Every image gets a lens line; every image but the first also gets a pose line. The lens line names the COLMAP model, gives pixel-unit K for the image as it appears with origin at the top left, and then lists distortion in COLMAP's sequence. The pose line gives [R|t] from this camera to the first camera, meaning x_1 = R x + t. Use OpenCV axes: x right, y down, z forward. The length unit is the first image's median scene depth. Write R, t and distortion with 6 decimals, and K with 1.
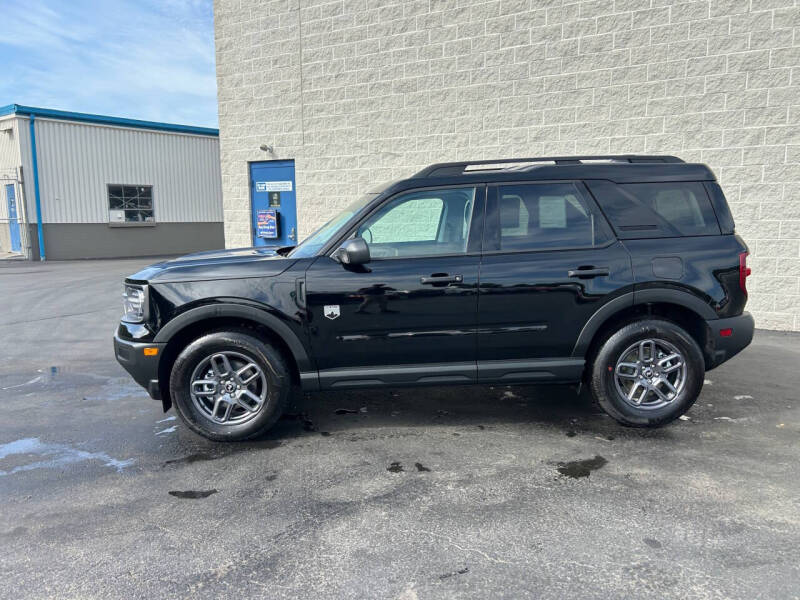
lens RADIAL K [[604.3, 0, 394.8], [0, 604.3, 295.3], [0, 0, 1]] dist [0.044817, -0.048915]
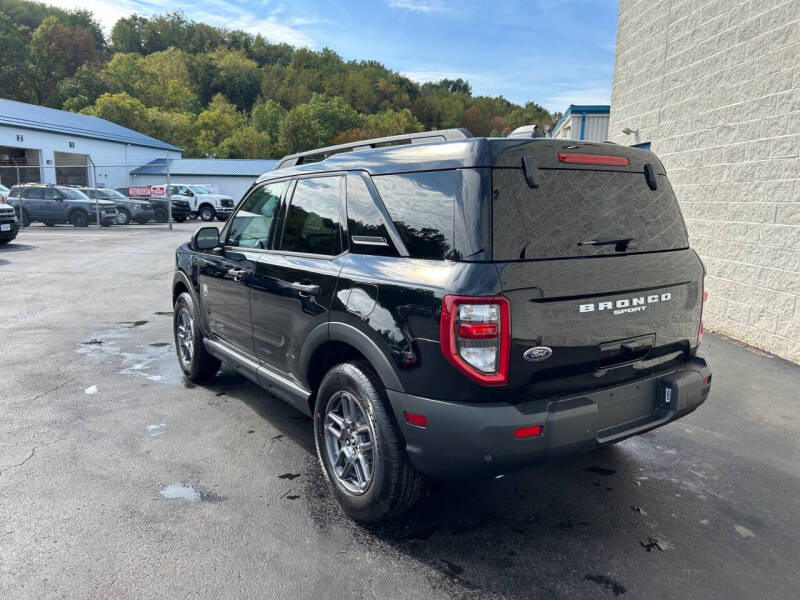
lens RADIAL K [[604.3, 0, 397.1], [0, 604.3, 298.2], [0, 0, 1]] dist [0.044817, -0.048915]
pose [[0.517126, 0.154019, -0.841937, 0.989074], [-0.132917, 0.986193, 0.098770, -0.111361], [0.845526, 0.060832, 0.530458, 0.635179]]
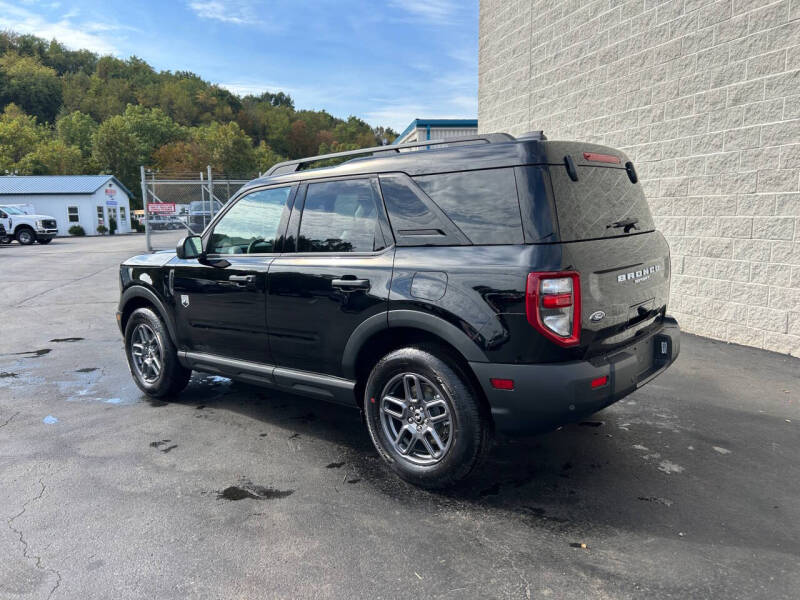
lens RADIAL K [[604.3, 0, 395.6], [0, 604.3, 298.4], [0, 0, 1]] dist [0.044817, -0.048915]
pose [[0.730952, 0.090575, -0.676392, 0.882682], [-0.077180, 0.995766, 0.049936, -0.059403], [0.678051, 0.015703, 0.734847, 0.392278]]
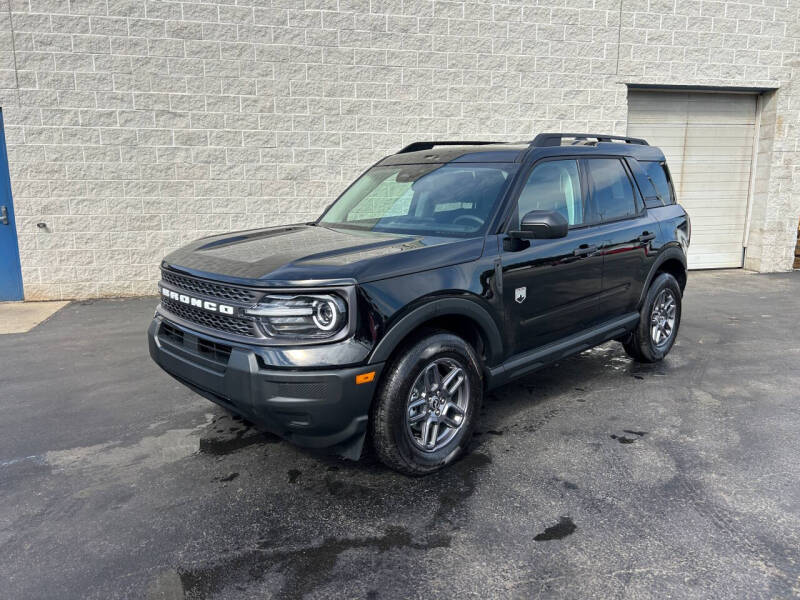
lens RADIAL K [[604.3, 0, 397.6], [0, 604.3, 298.5], [0, 0, 1]] dist [0.044817, -0.048915]
pose [[0.747330, -0.113218, 0.654736, -0.761935], [0.085522, 0.993570, 0.074192, -0.044865], [-0.658926, 0.000549, 0.752207, 0.409982]]
